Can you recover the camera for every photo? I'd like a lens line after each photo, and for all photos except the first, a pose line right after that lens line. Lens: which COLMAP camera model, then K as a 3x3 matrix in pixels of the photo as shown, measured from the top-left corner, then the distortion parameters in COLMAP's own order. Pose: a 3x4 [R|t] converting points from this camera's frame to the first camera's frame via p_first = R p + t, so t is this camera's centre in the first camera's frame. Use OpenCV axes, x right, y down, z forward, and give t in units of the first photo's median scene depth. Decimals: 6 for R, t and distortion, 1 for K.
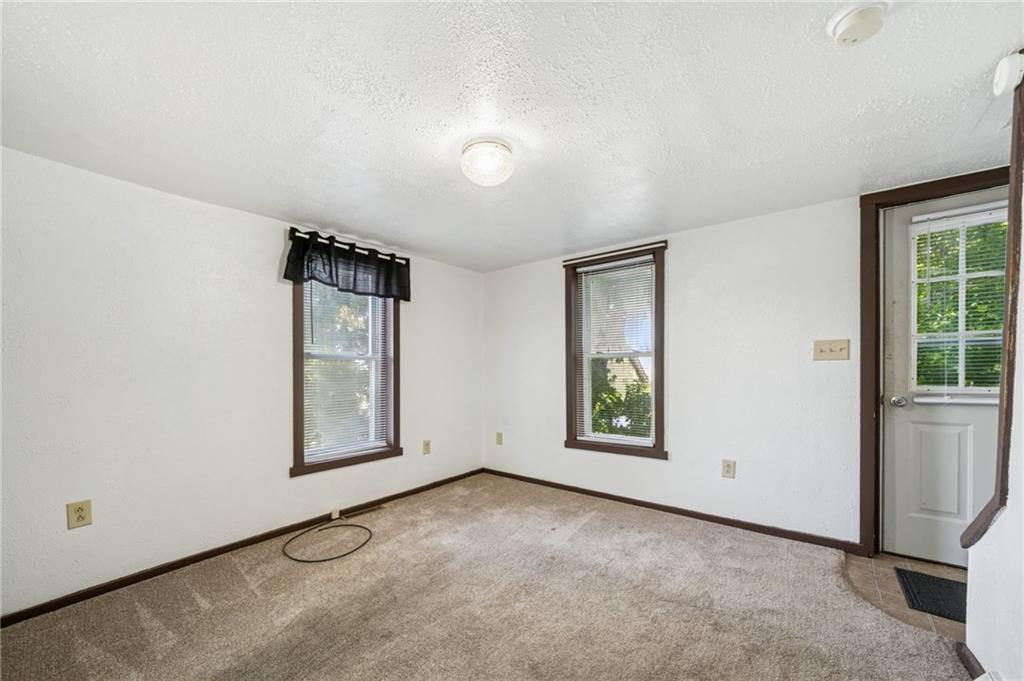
lens RADIAL K [[388.8, 0, 496.2], [0, 388.8, 374.5], [0, 0, 1]] dist [-0.000877, -0.000676]
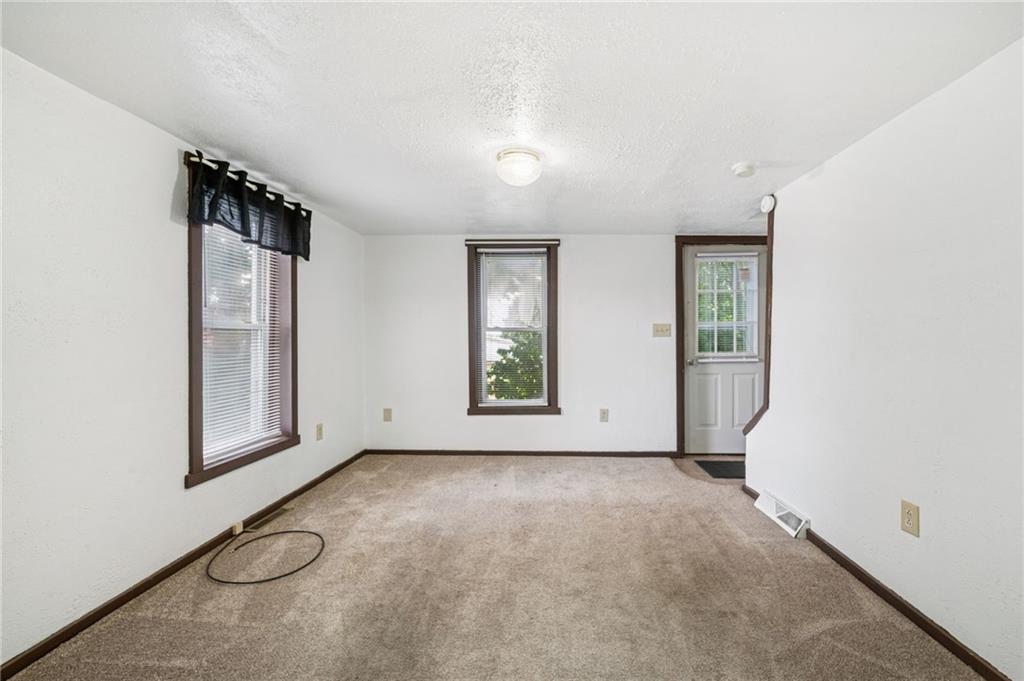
lens RADIAL K [[425.8, 0, 514.9], [0, 425.8, 341.5], [0, 0, 1]] dist [0.002412, -0.000120]
pose [[0.802666, 0.003838, 0.596416, -0.515709], [0.002808, 0.999944, -0.010213, -0.001633], [-0.596422, 0.009873, 0.802611, -0.014869]]
